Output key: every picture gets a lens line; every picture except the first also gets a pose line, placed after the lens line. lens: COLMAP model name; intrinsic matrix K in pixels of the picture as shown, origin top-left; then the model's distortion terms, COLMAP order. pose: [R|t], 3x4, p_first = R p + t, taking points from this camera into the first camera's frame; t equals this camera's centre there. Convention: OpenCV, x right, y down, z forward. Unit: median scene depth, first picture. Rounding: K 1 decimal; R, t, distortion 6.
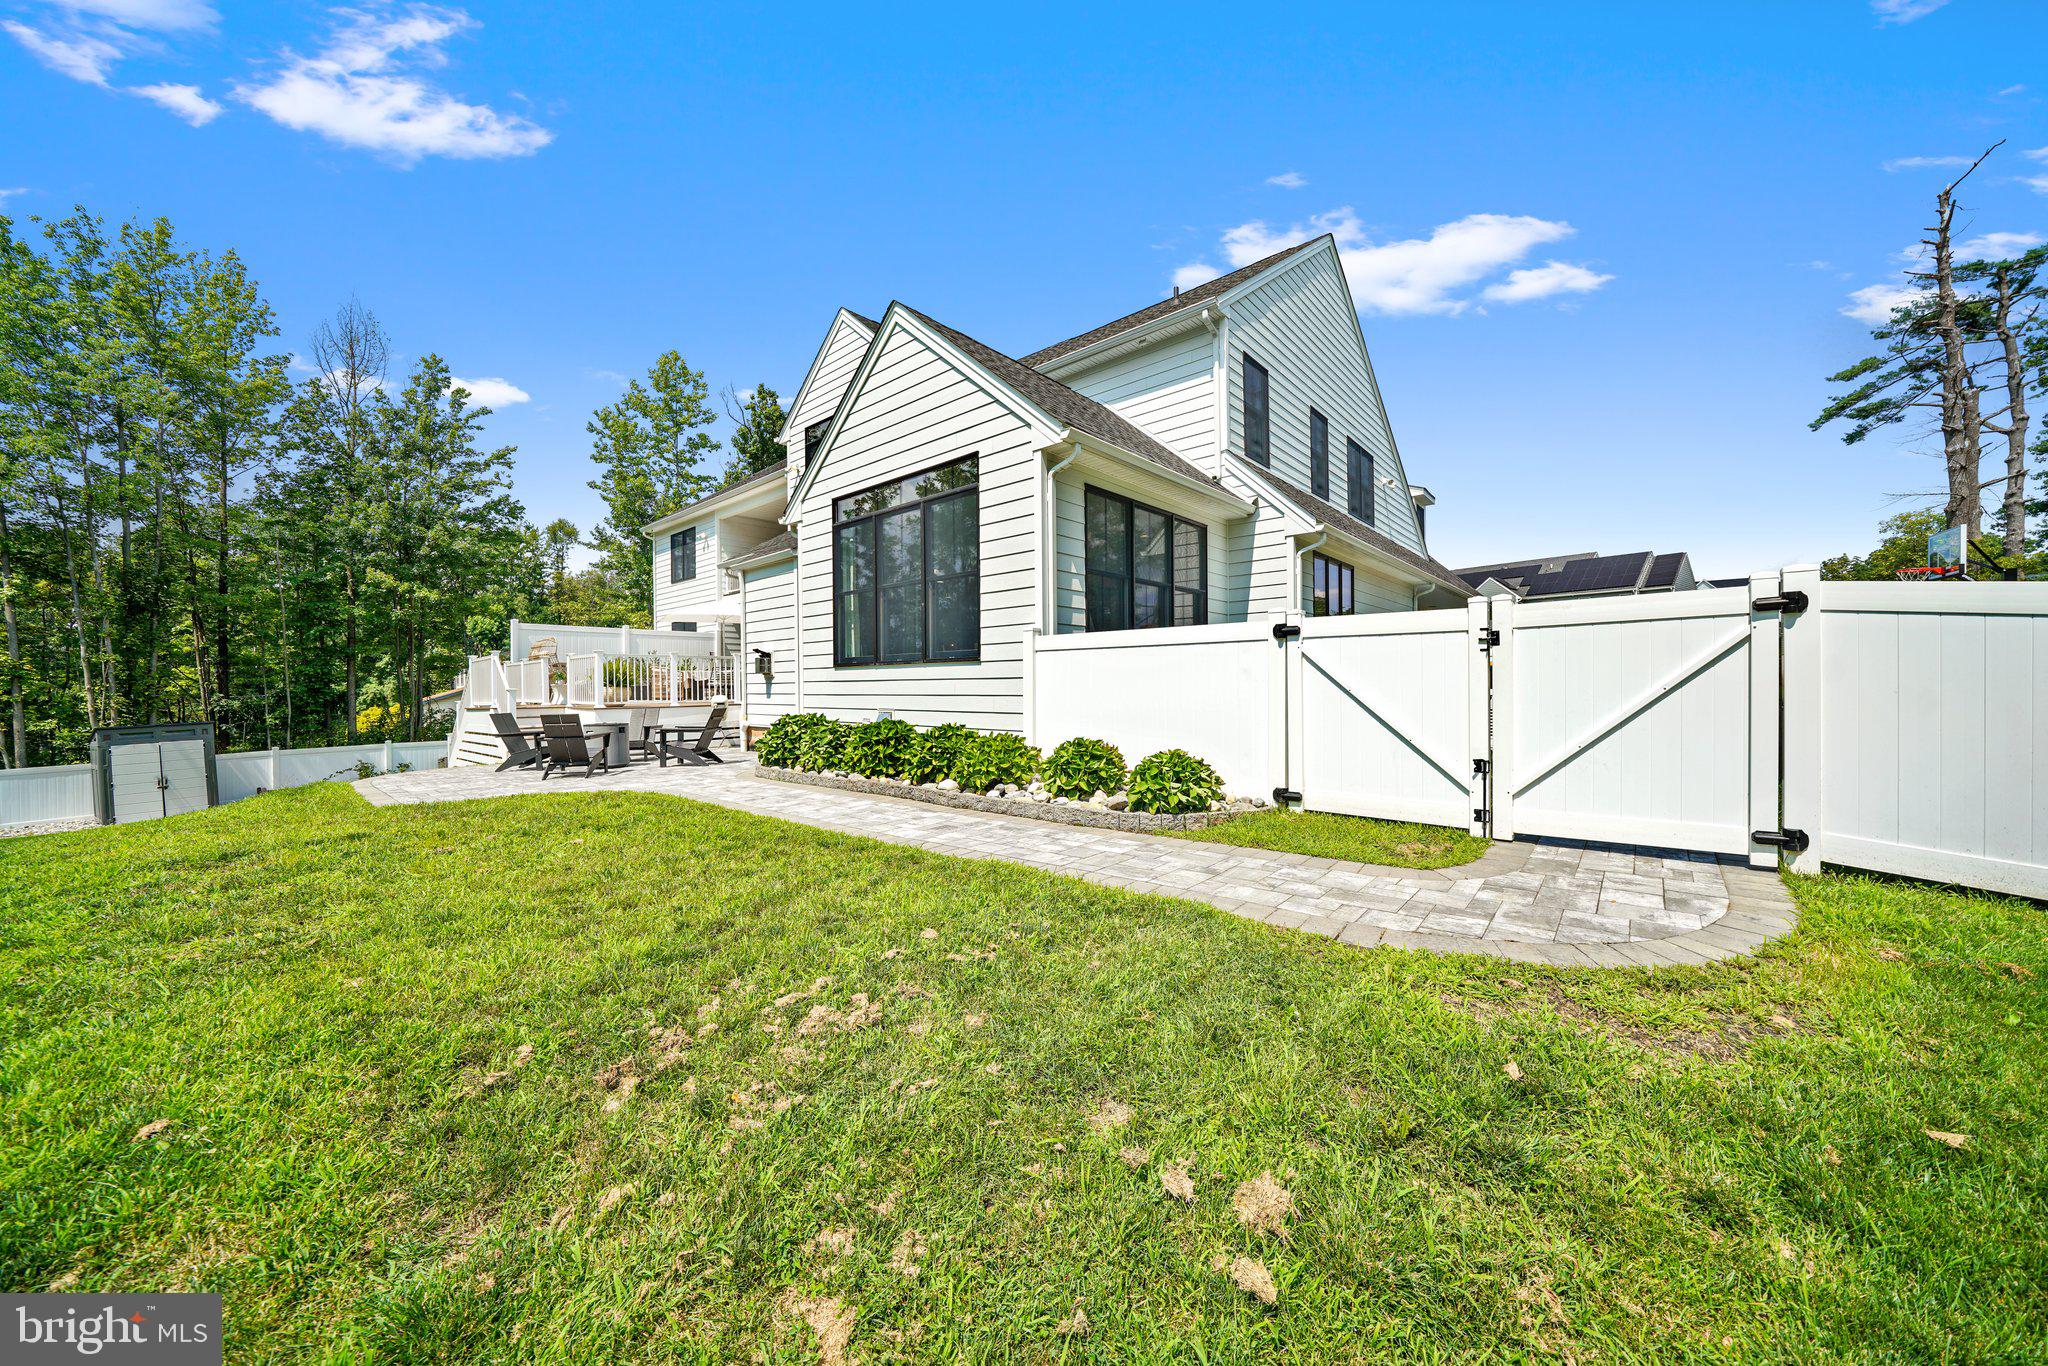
lens RADIAL K [[720.0, 0, 1019.3], [0, 720.0, 690.8], [0, 0, 1]] dist [-0.013648, 0.000082]
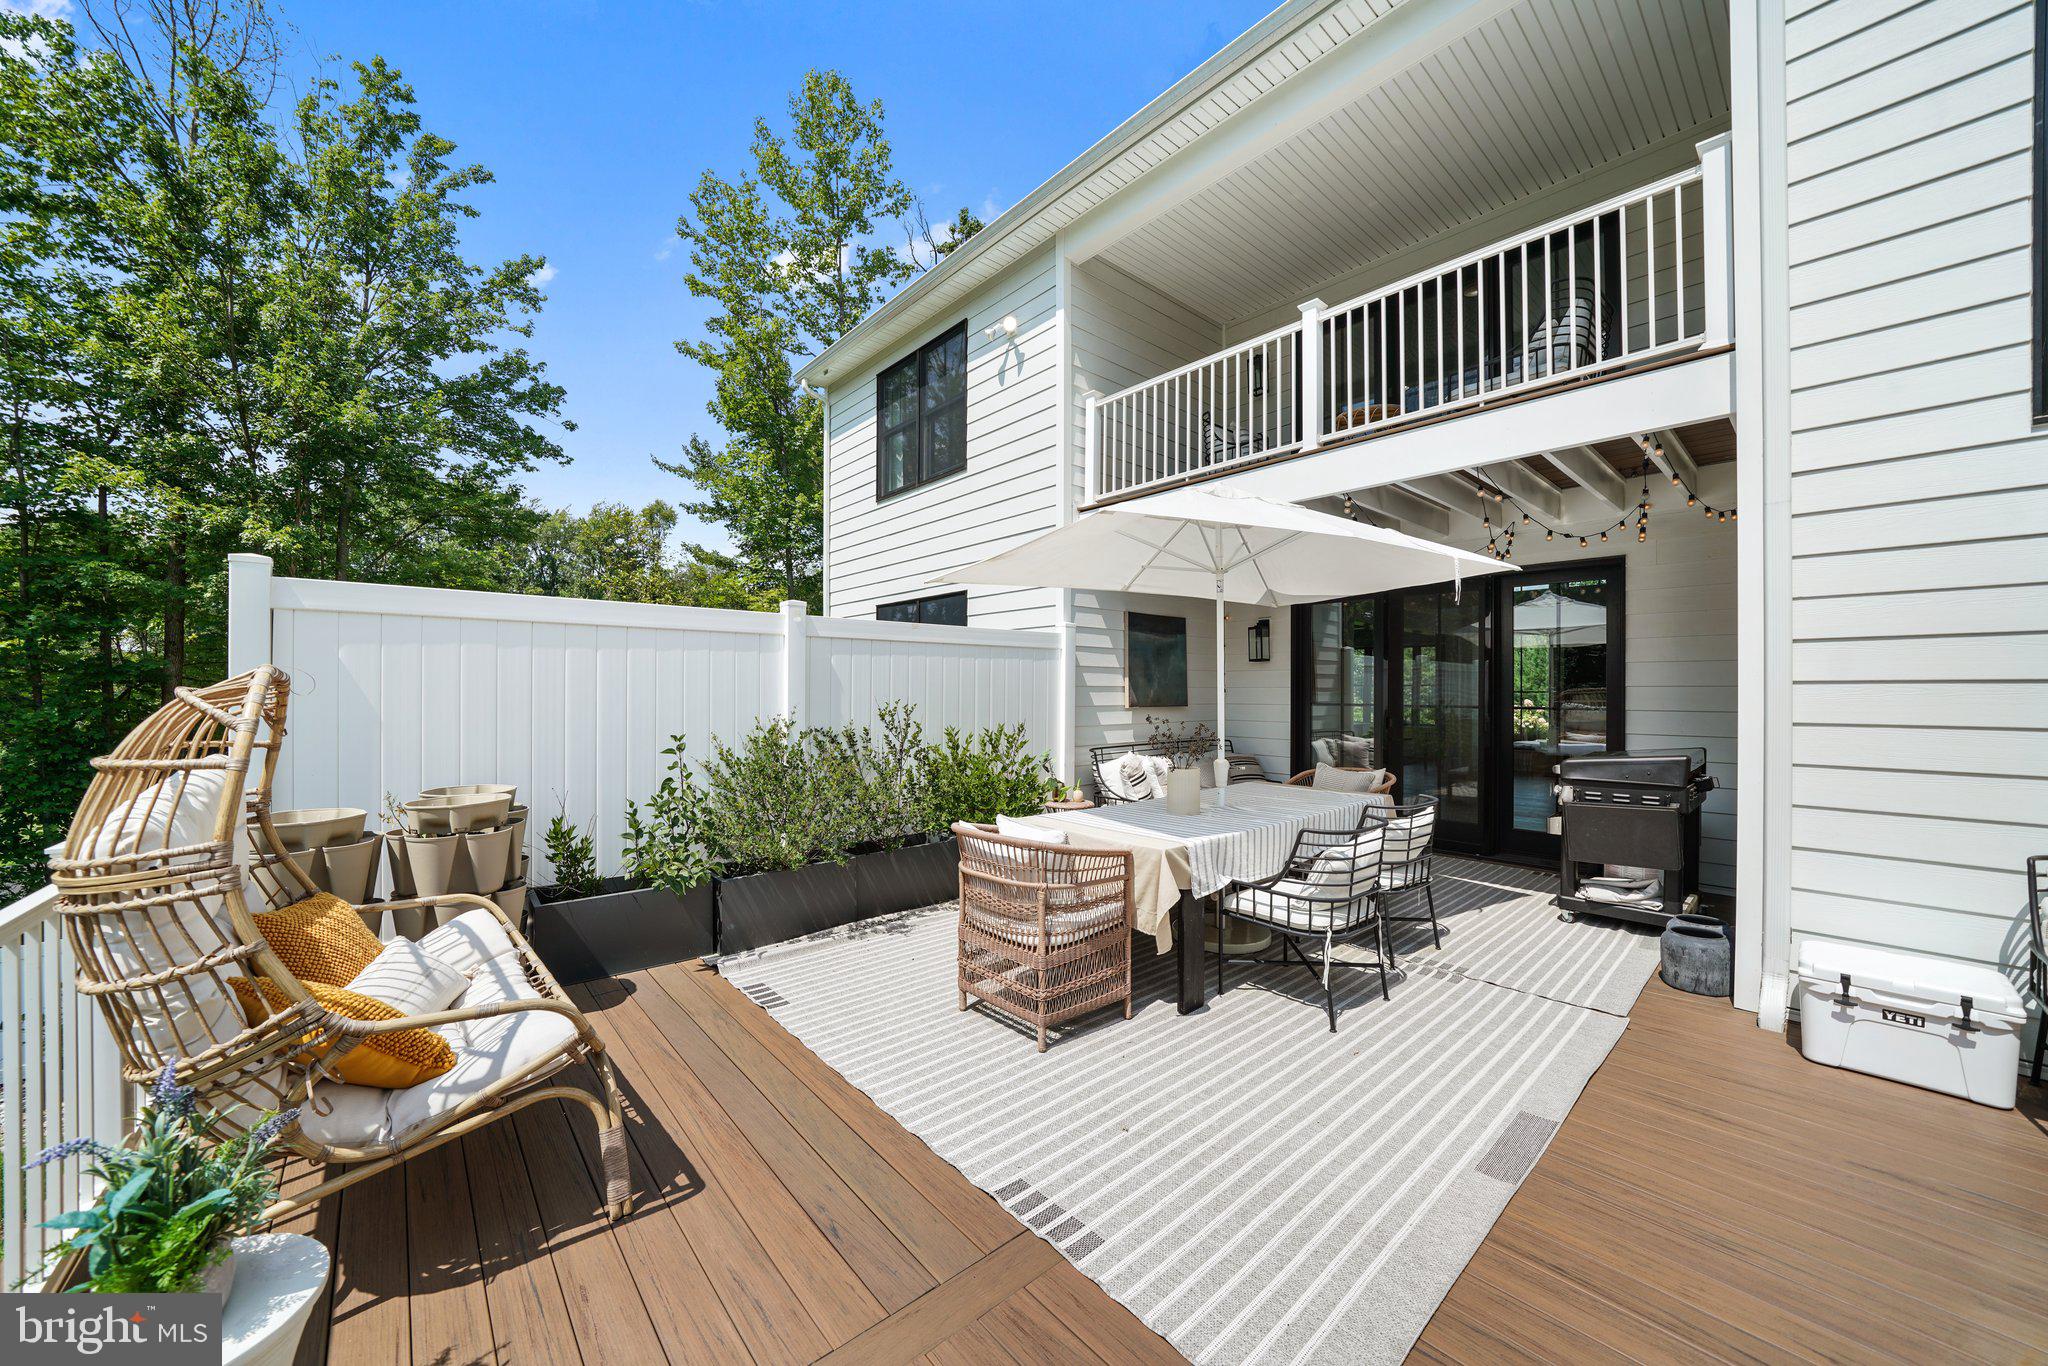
lens RADIAL K [[749.9, 0, 1024.0], [0, 749.9, 683.0], [0, 0, 1]] dist [-0.014477, 0.000088]
pose [[0.992943, 0.007378, -0.118365, -0.362404], [-0.008504, 0.999923, -0.009009, -0.051272], [0.118289, 0.009952, 0.992929, 0.622198]]
